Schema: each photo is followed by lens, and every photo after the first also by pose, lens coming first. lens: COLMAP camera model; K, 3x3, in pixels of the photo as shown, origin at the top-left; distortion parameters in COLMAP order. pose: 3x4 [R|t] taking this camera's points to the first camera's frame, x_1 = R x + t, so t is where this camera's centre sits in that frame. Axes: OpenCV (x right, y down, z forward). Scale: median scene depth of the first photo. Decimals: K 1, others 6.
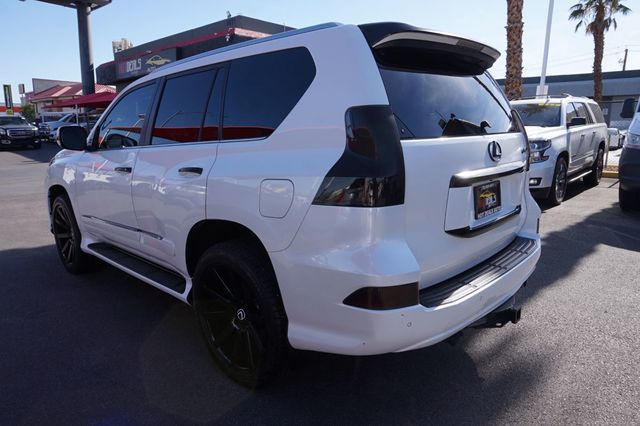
lens RADIAL K [[437.5, 0, 318.9], [0, 437.5, 212.3], [0, 0, 1]] dist [-0.043395, 0.033757]
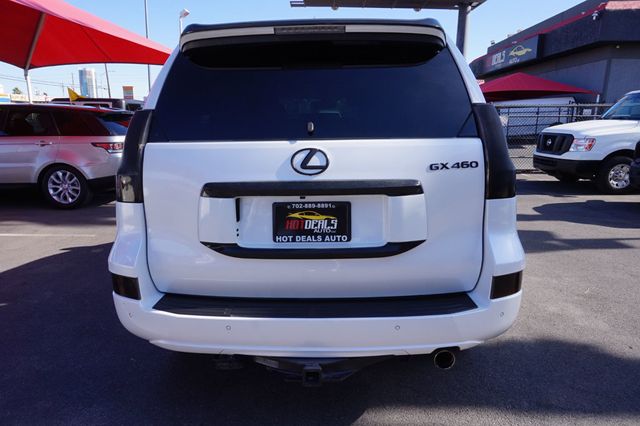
lens RADIAL K [[434.0, 0, 318.4], [0, 434.0, 213.8], [0, 0, 1]] dist [-0.050056, 0.042746]
pose [[0.660528, 0.162245, -0.733061, 1.013518], [-0.145406, 0.985530, 0.087105, -0.120076], [0.736587, 0.049056, 0.674562, 0.498439]]
